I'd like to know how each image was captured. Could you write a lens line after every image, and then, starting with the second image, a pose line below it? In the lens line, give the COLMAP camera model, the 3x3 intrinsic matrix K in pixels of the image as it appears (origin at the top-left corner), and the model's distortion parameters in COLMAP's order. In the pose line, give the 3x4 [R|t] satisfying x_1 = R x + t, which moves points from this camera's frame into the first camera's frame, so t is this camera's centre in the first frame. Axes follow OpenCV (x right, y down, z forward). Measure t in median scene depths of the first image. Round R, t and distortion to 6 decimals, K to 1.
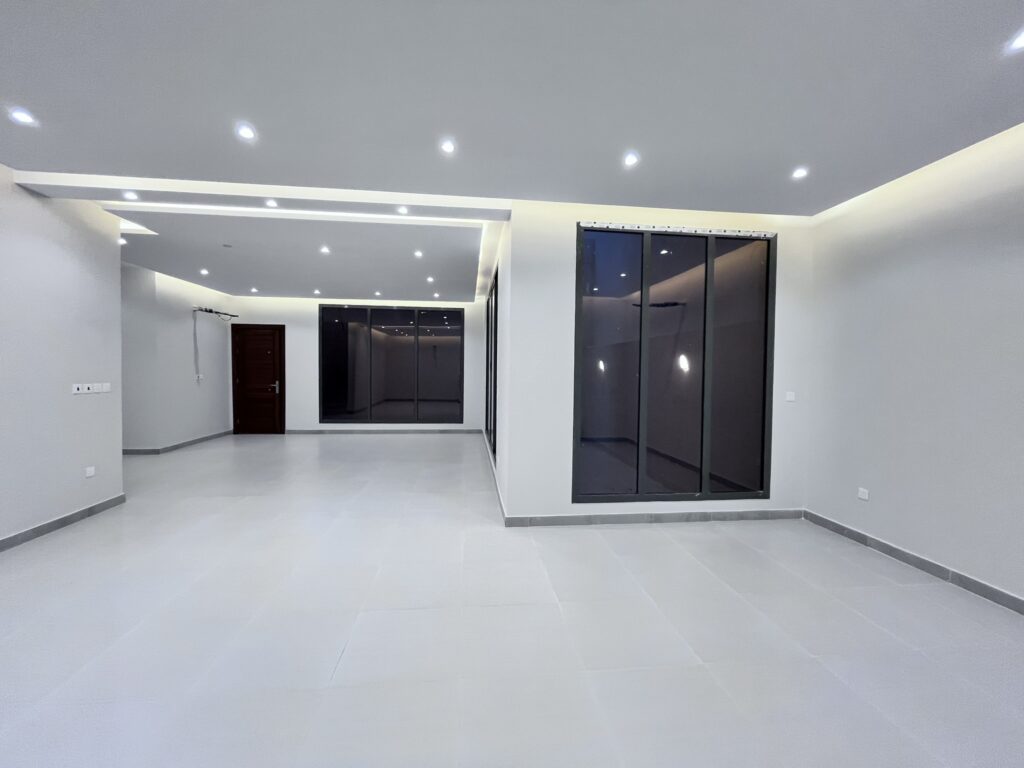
lens RADIAL K [[420.1, 0, 506.8], [0, 420.1, 378.3], [0, 0, 1]] dist [0.004821, -0.000395]
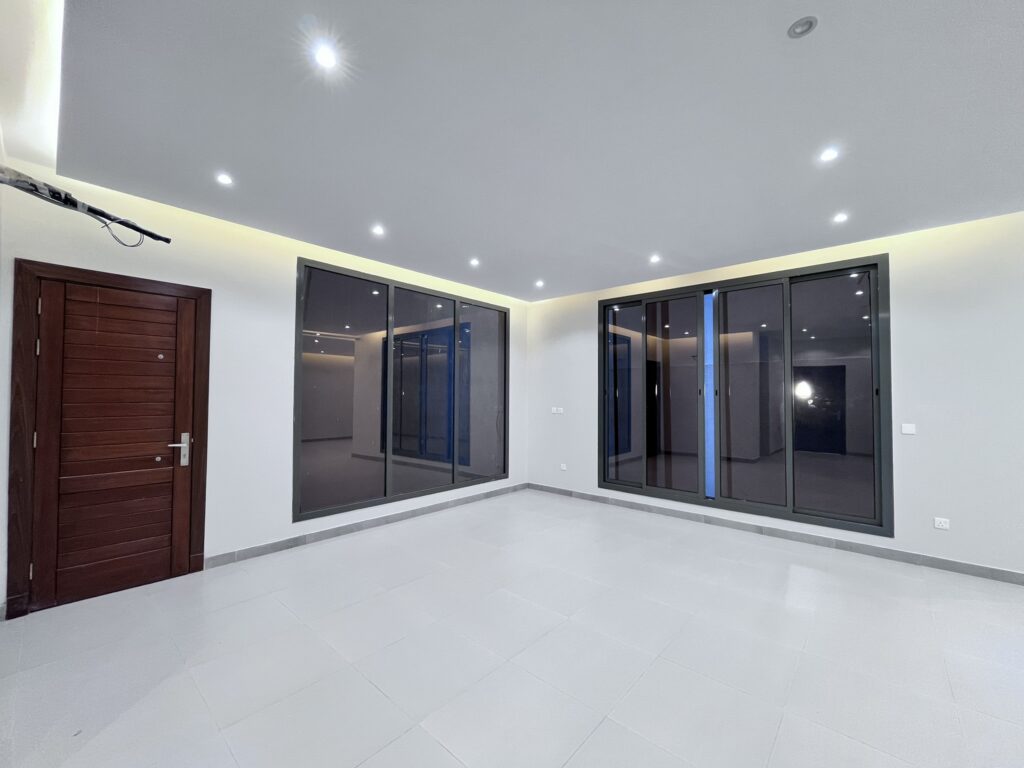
lens RADIAL K [[420.1, 0, 511.1], [0, 420.1, 384.8], [0, 0, 1]] dist [0.004821, -0.000395]
pose [[0.733581, 0.012456, 0.679488, -0.588969], [0.017359, 0.999162, -0.037057, -0.018104], [-0.679381, 0.038979, 0.732750, 0.520998]]
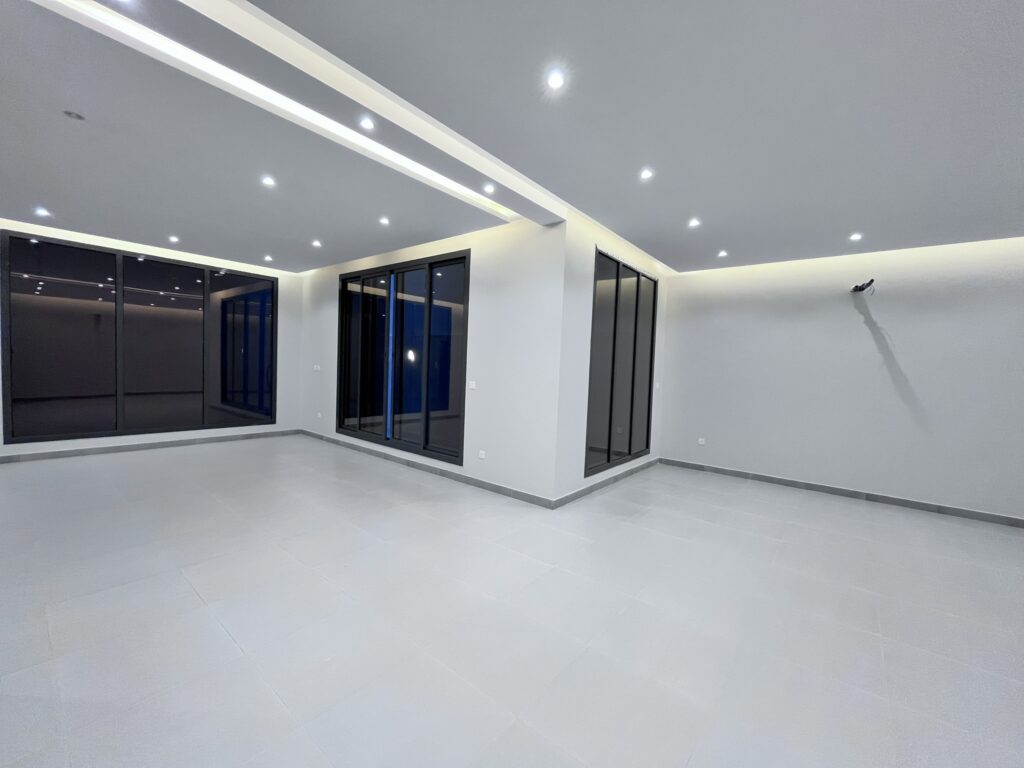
lens RADIAL K [[420.1, 0, 513.5], [0, 420.1, 388.9], [0, 0, 1]] dist [0.004821, -0.000395]
pose [[0.711175, -0.019064, 0.702757, -0.359845], [-0.017423, 0.998847, 0.044727, -0.003512], [-0.702799, -0.044053, 0.710023, 0.124362]]
